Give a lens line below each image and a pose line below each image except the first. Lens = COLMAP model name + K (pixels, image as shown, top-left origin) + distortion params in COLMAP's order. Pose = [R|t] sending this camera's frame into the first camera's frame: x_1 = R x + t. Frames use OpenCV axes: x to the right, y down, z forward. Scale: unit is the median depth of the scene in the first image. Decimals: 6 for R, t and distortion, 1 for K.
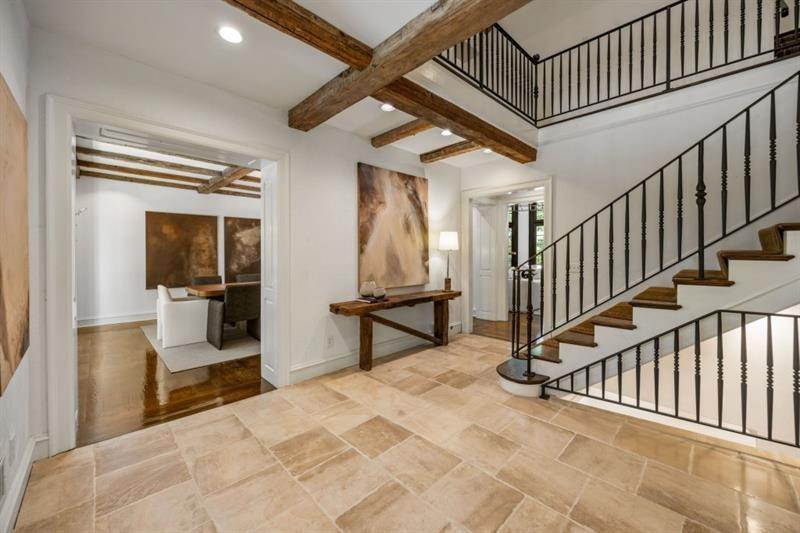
lens RADIAL K [[306.9, 0, 405.0], [0, 306.9, 261.3], [0, 0, 1]] dist [-0.019544, 0.000318]
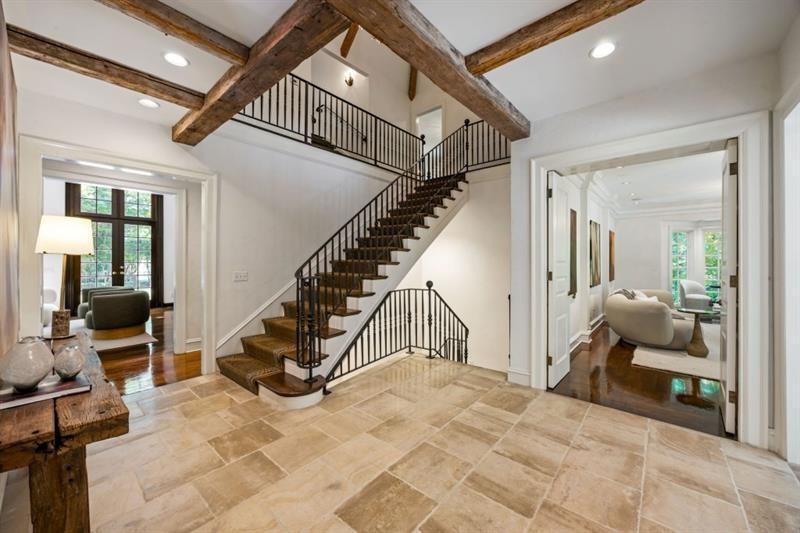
lens RADIAL K [[306.9, 0, 404.6], [0, 306.9, 263.6], [0, 0, 1]] dist [-0.019544, 0.000318]
pose [[-0.097511, 0.001144, 0.995234, -0.788387], [0.023969, 0.999712, 0.001199, -0.013112], [-0.994946, 0.023972, -0.097510, 0.977981]]
